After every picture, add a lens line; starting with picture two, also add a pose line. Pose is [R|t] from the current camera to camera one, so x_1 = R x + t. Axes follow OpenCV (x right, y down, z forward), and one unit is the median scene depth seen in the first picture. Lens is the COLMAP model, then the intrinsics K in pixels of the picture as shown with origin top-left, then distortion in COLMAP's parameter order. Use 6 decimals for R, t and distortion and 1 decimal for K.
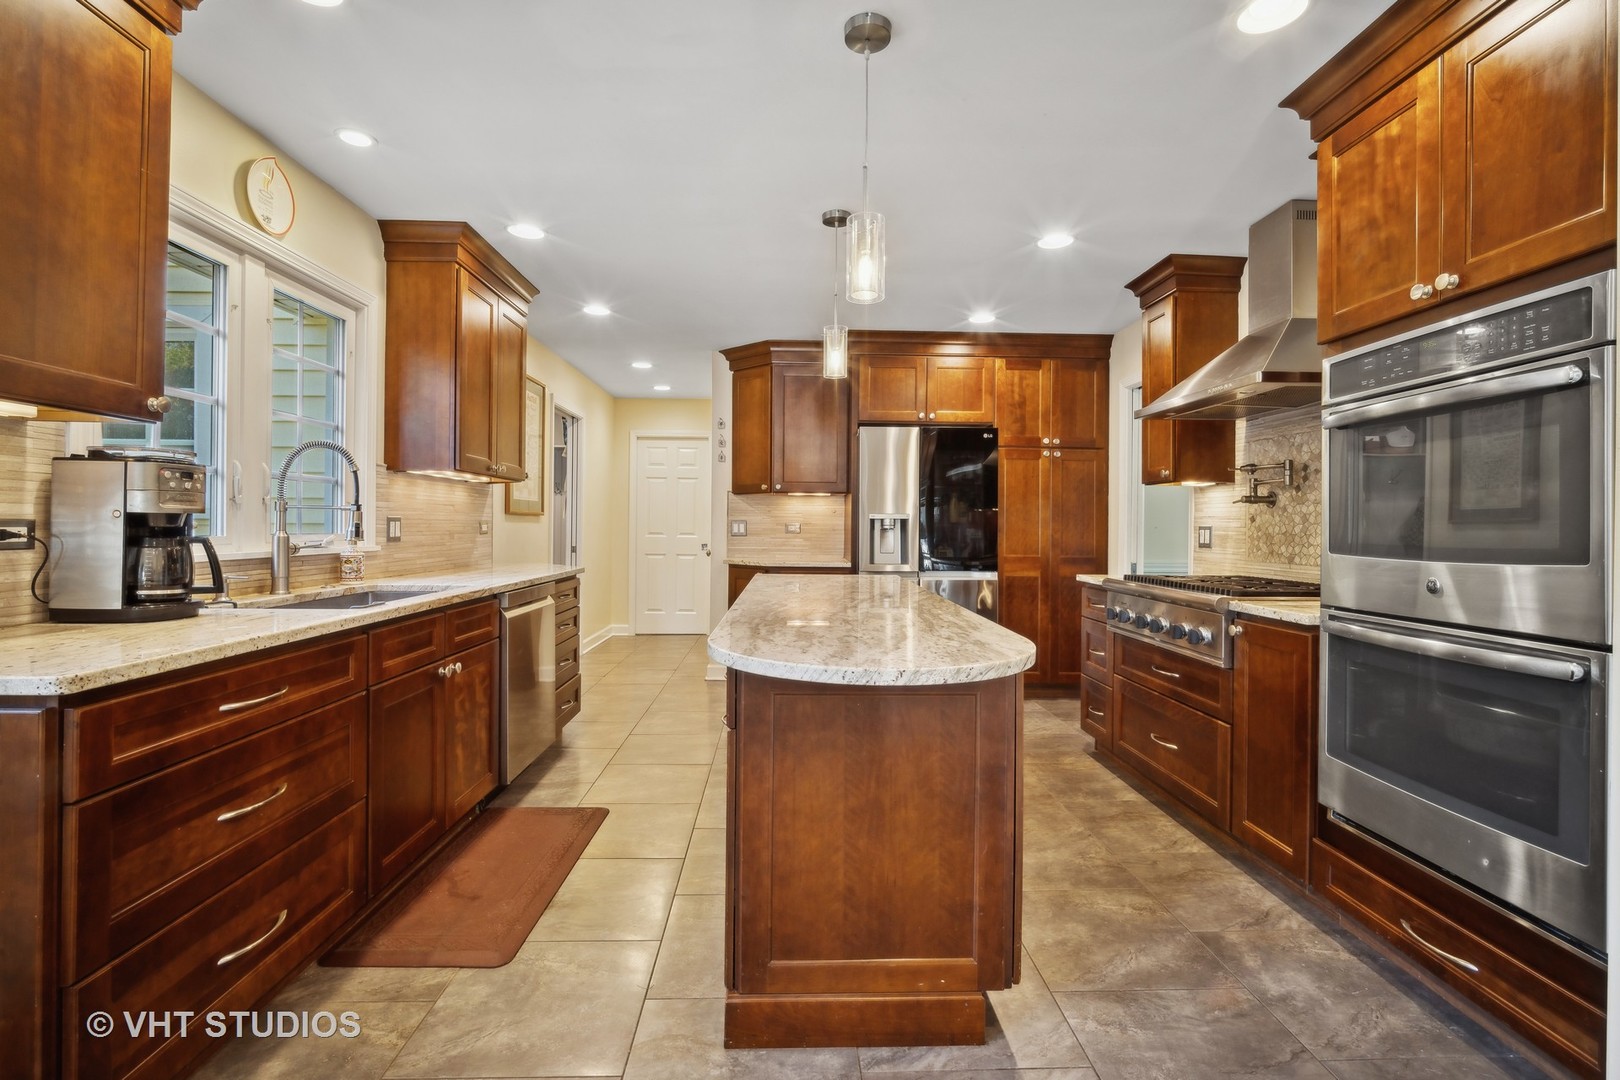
lens RADIAL K [[729.5, 0, 810.8], [0, 729.5, 525.5], [0, 0, 1]] dist [-0.005543, 0.000135]
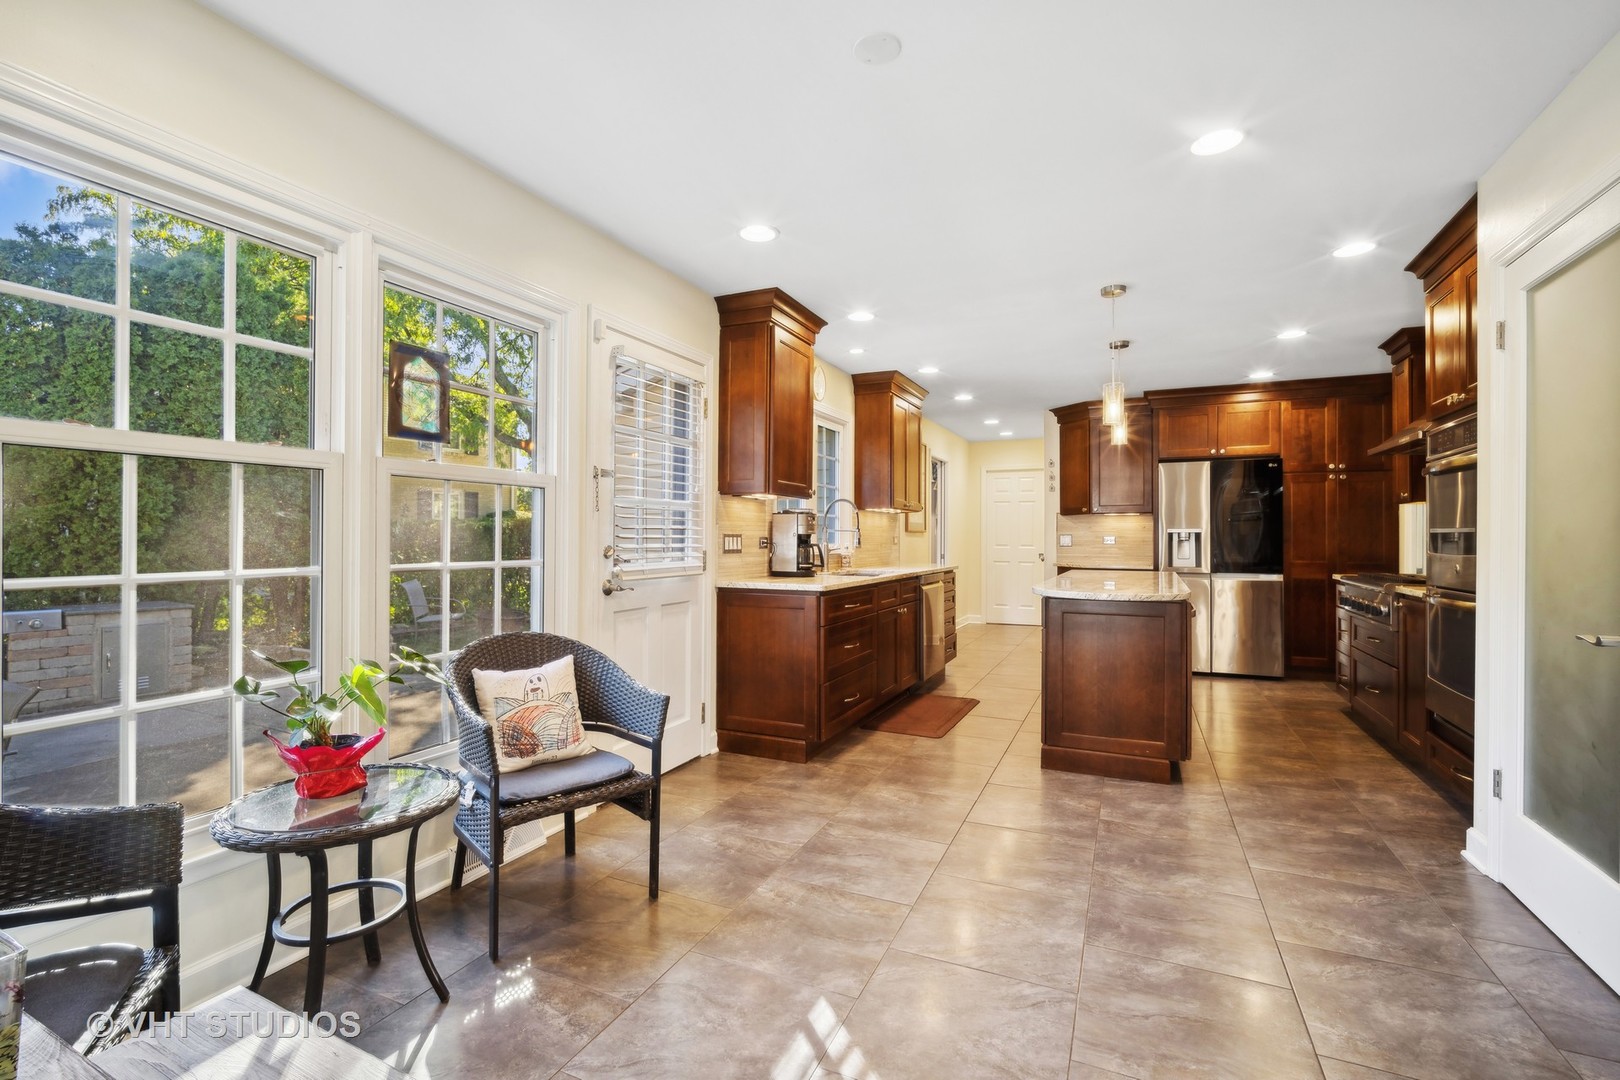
lens RADIAL K [[729.5, 0, 807.3], [0, 729.5, 533.1], [0, 0, 1]] dist [-0.005543, 0.000135]
pose [[0.893950, -0.009803, -0.448060, 0.115234], [0.005374, 0.999923, -0.011156, 0.003649], [0.448135, 0.007565, 0.893934, -0.616437]]
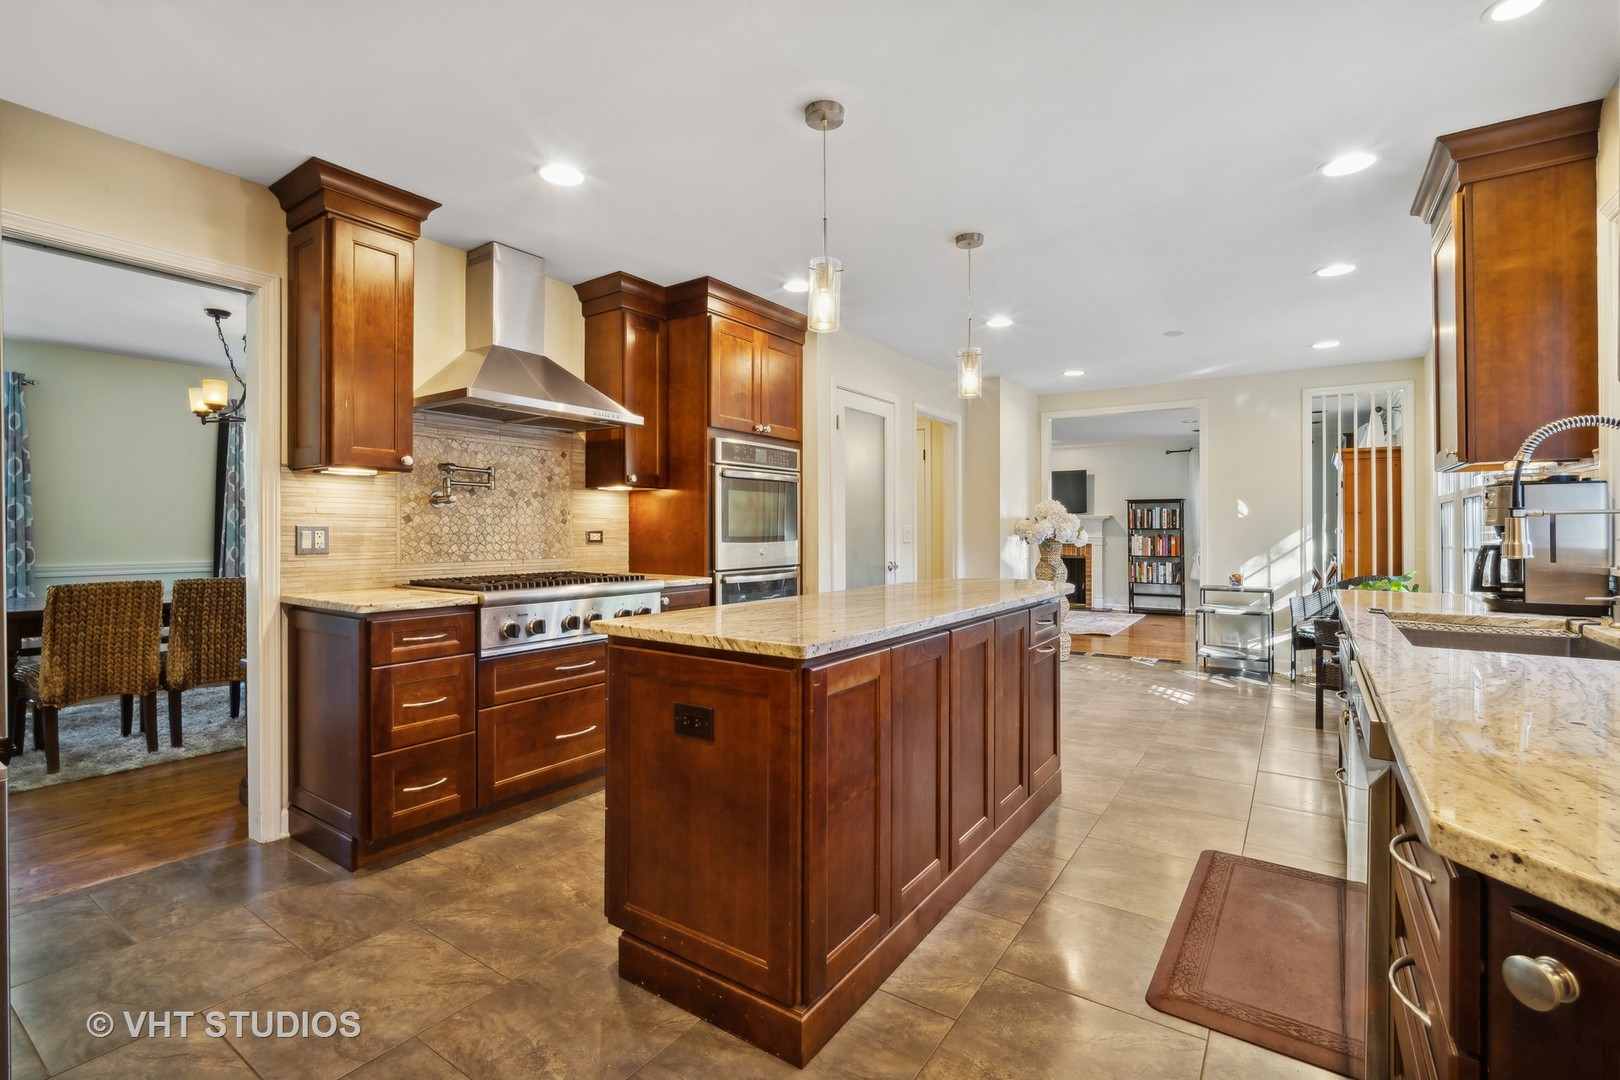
lens RADIAL K [[729.5, 0, 809.1], [0, 729.5, 531.1], [0, 0, 1]] dist [-0.005543, 0.000135]
pose [[-0.807048, -0.009962, 0.590402, -0.353318], [-0.006496, 0.999947, 0.007993, -0.003492], [-0.590450, 0.002615, -0.807070, 1.443006]]
